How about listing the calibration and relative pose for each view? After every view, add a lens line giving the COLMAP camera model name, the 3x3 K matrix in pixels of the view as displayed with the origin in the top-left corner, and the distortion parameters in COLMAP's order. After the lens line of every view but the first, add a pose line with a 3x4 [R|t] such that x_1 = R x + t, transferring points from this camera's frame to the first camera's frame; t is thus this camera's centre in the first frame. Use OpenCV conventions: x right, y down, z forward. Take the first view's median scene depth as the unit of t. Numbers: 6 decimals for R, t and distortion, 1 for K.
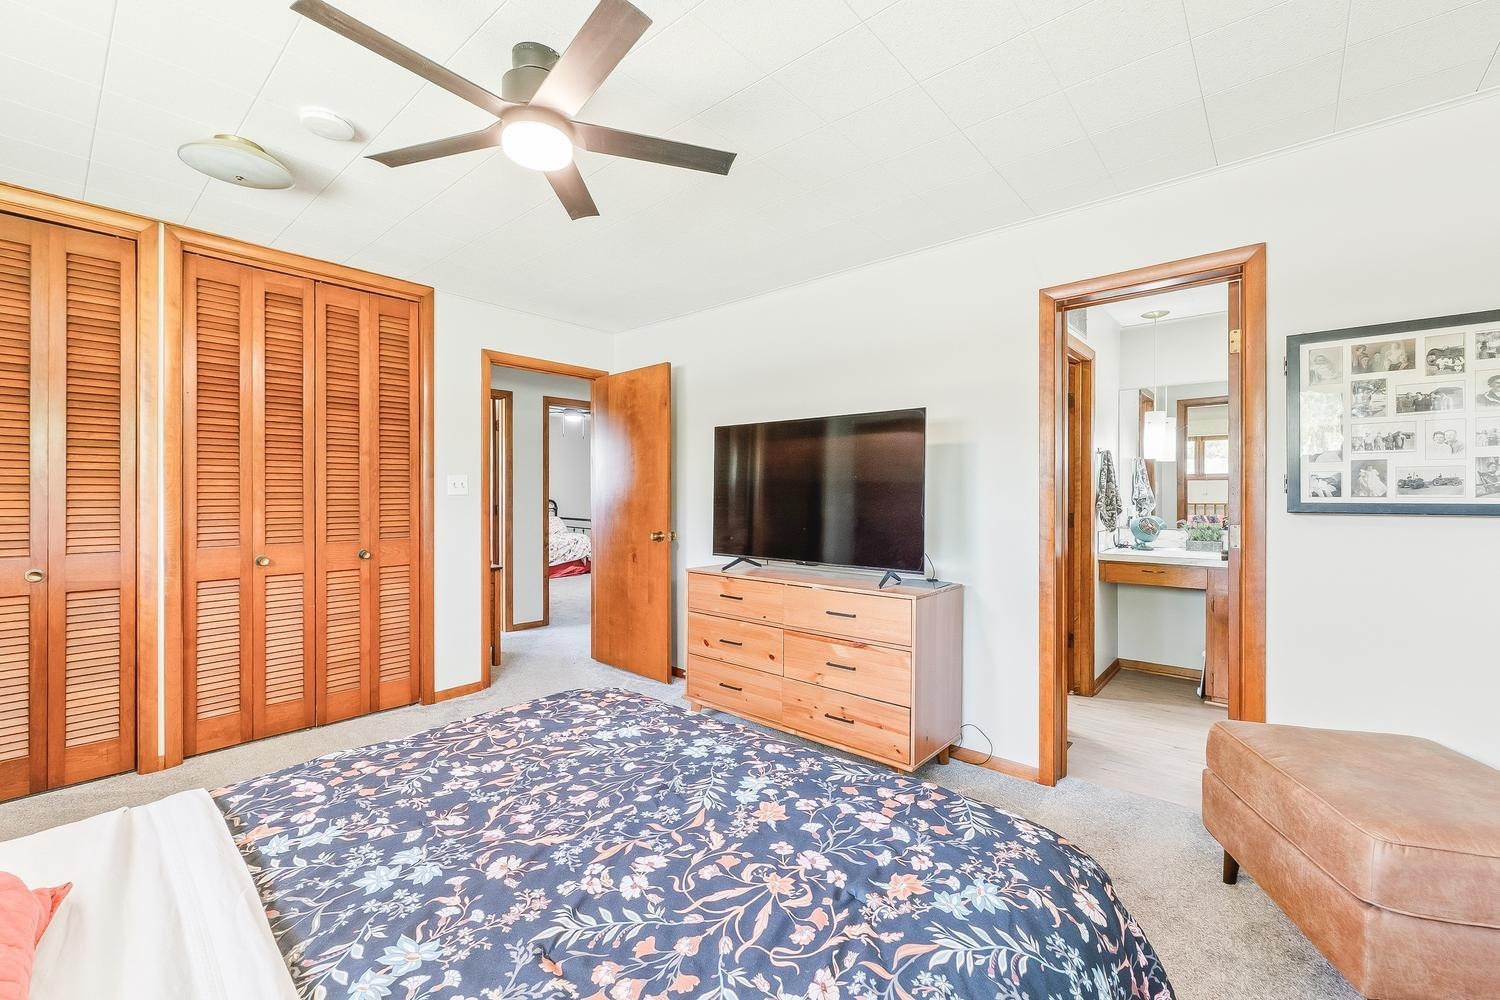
lens RADIAL K [[614.3, 0, 745.4], [0, 614.3, 498.5], [0, 0, 1]] dist [-0.003317, -0.000158]
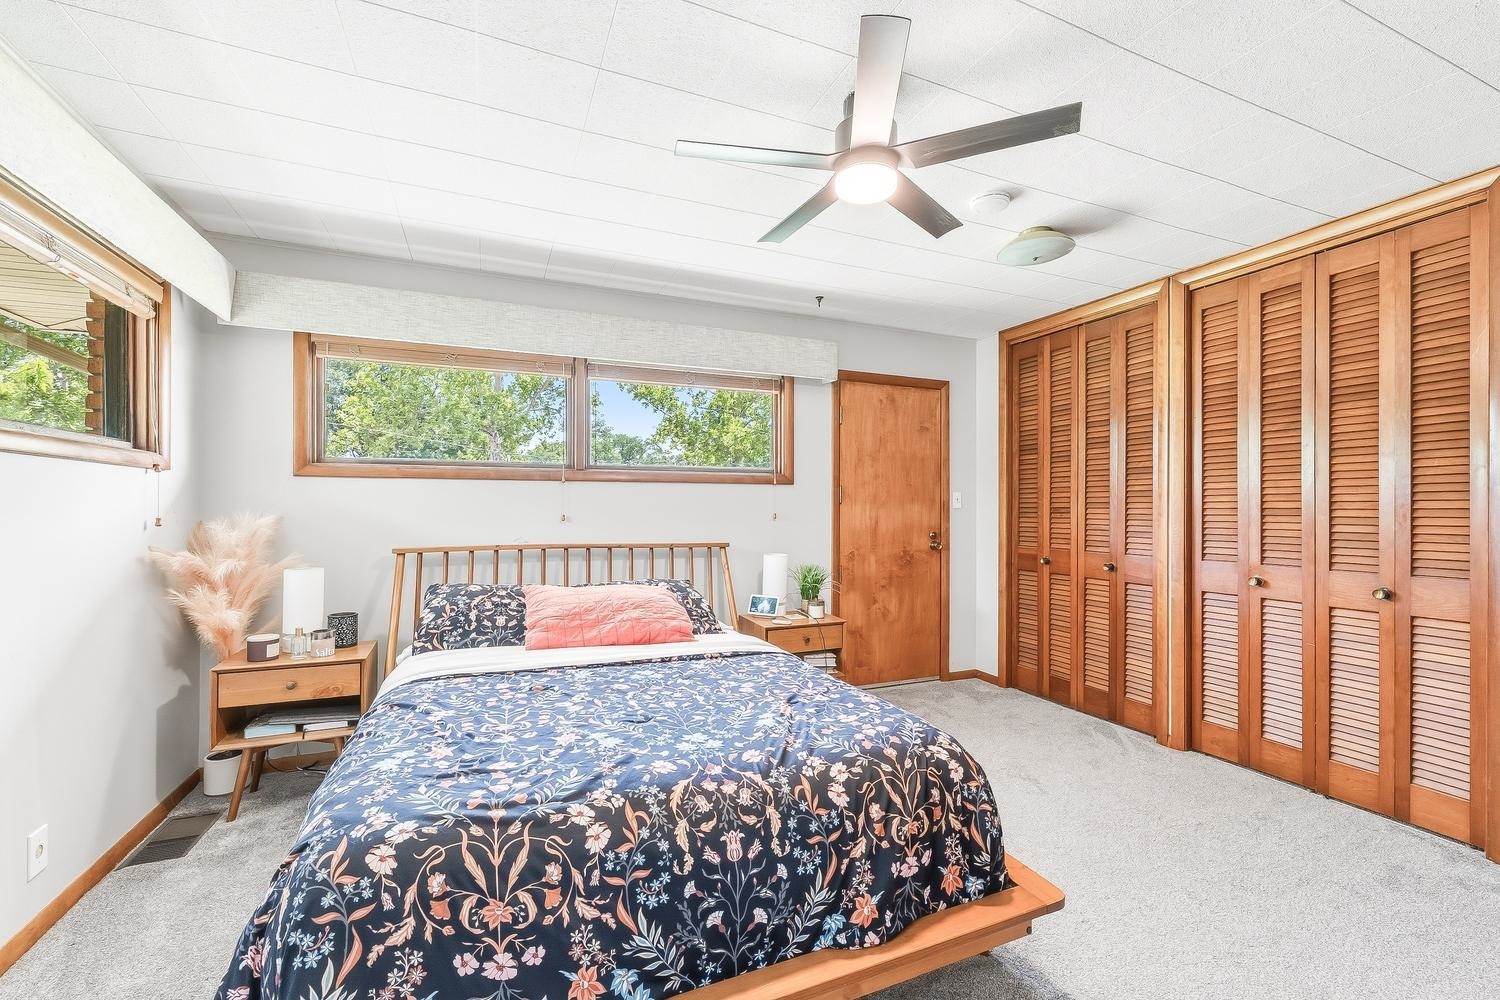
lens RADIAL K [[614.3, 0, 754.2], [0, 614.3, 500.8], [0, 0, 1]] dist [-0.003317, -0.000158]
pose [[-0.422477, -0.013885, -0.906267, 0.675828], [-0.013264, 0.999870, -0.009136, -0.003515], [0.906277, 0.008161, -0.422606, 1.194419]]
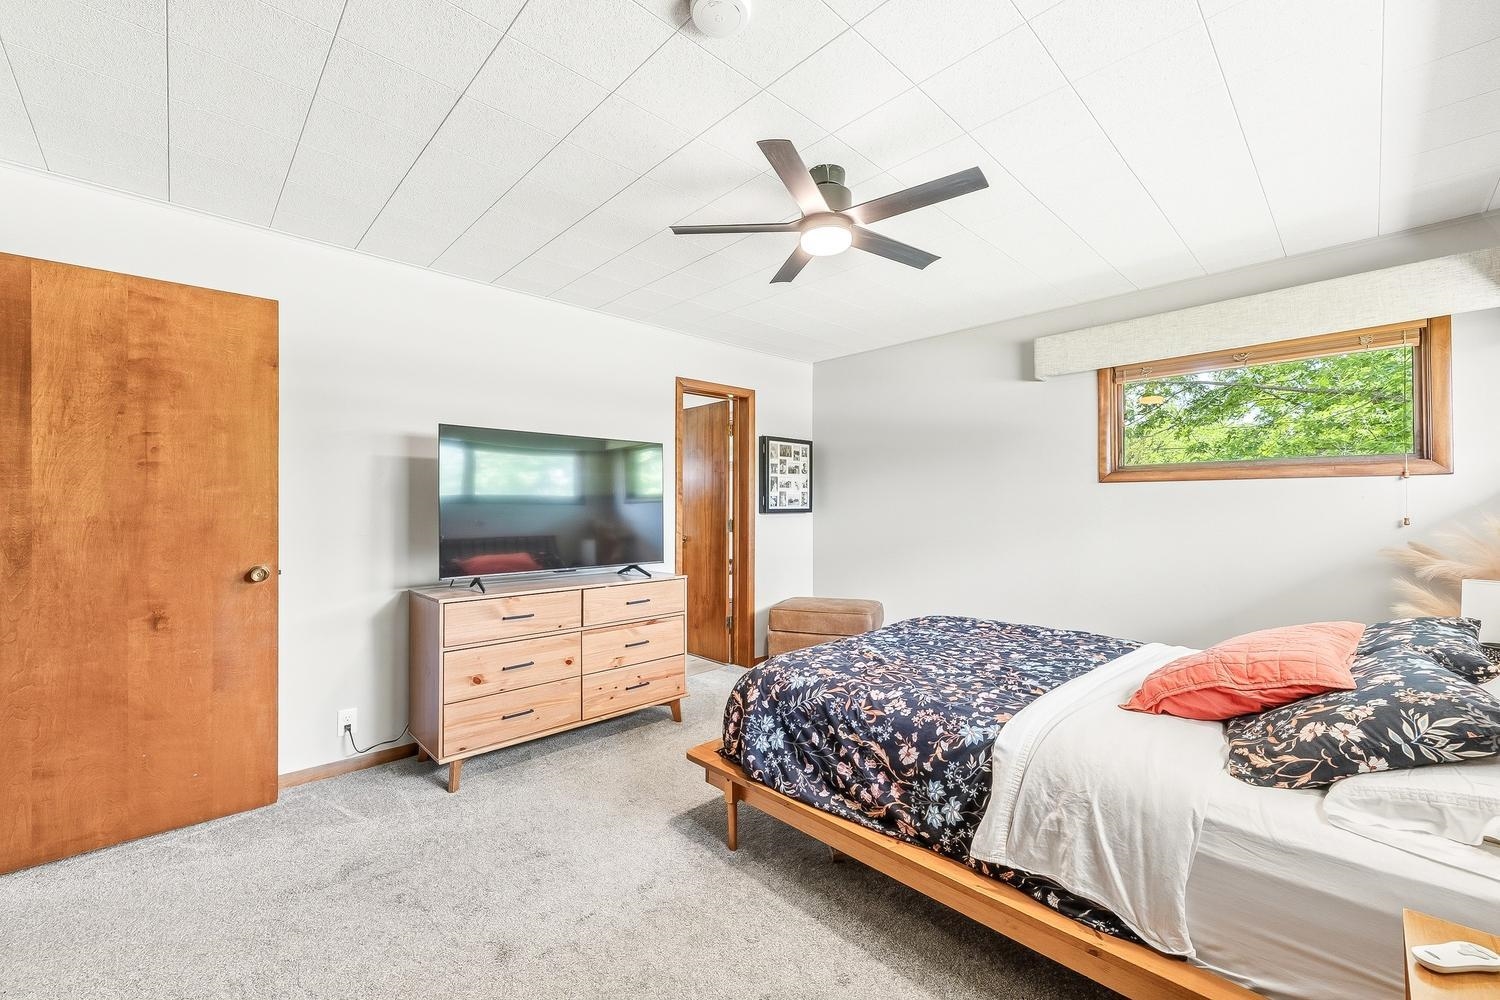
lens RADIAL K [[614.3, 0, 740.7], [0, 614.3, 505.0], [0, 0, 1]] dist [-0.003317, -0.000158]
pose [[0.088434, -0.000264, 0.996082, -1.558497], [0.007131, 0.999975, -0.000368, -0.008214], [-0.996057, 0.007136, 0.088434, 0.995084]]
